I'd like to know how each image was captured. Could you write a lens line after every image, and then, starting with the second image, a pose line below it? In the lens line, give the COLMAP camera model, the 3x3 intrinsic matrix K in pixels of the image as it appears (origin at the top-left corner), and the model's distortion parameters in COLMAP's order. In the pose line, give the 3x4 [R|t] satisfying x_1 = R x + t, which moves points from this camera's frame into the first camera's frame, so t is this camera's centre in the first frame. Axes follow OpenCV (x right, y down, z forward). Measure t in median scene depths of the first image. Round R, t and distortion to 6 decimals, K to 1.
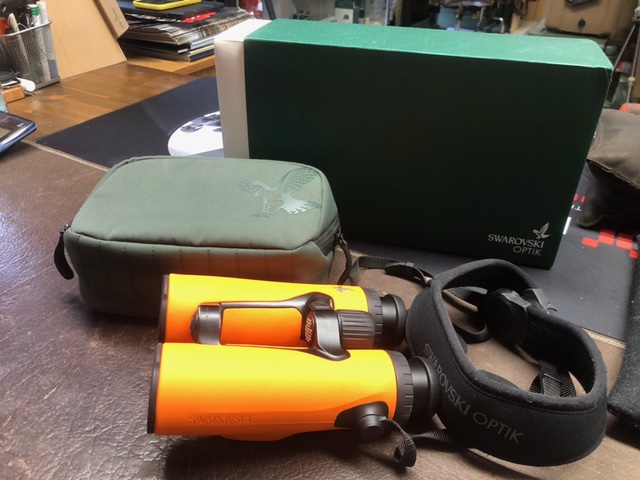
lens RADIAL K [[550.5, 0, 340.2], [0, 550.5, 243.7], [0, 0, 1]] dist [-0.002950, -0.003936]
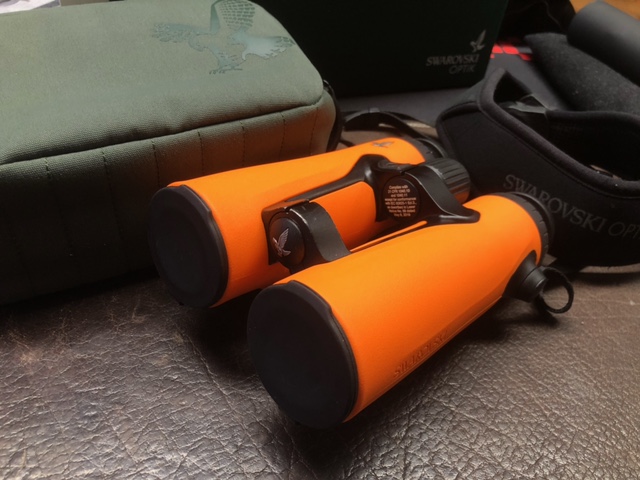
lens RADIAL K [[531.2, 0, 330.8], [0, 531.2, 240.1], [0, 0, 1]] dist [0.009621, 0.001286]
pose [[0.828776, -0.331541, 0.450789, -0.420793], [0.244190, 0.939112, 0.241742, 0.016126], [-0.503489, -0.090272, 0.859273, 0.415814]]
